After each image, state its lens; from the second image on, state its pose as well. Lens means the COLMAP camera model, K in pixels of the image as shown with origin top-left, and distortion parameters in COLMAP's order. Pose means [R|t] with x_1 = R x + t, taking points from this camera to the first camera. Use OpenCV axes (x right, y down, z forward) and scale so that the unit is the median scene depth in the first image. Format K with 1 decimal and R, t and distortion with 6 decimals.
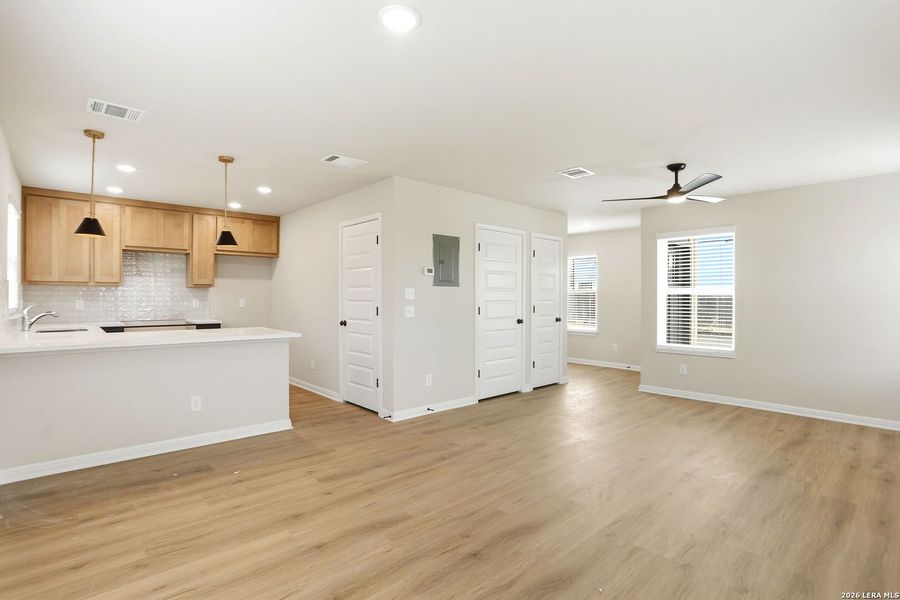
lens RADIAL K [[435.3, 0, 447.2], [0, 435.3, 301.1], [0, 0, 1]] dist [-0.055609, -0.000802]
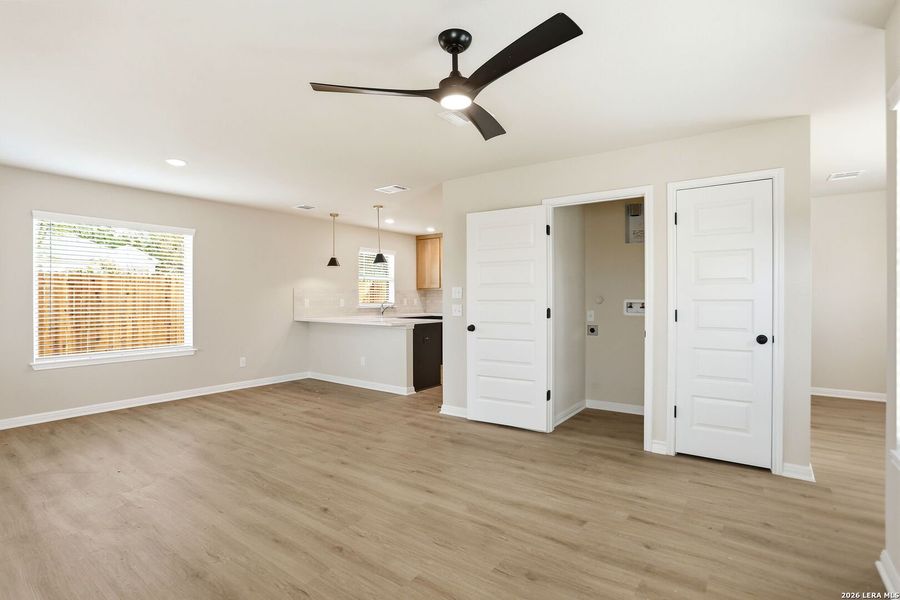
lens RADIAL K [[435.3, 0, 444.9], [0, 435.3, 296.5], [0, 0, 1]] dist [-0.055609, -0.000802]
pose [[0.207334, -0.007135, -0.978244, 1.173216], [-0.005107, 0.999952, -0.008376, 0.000462], [0.978257, 0.006733, 0.207288, 0.993275]]
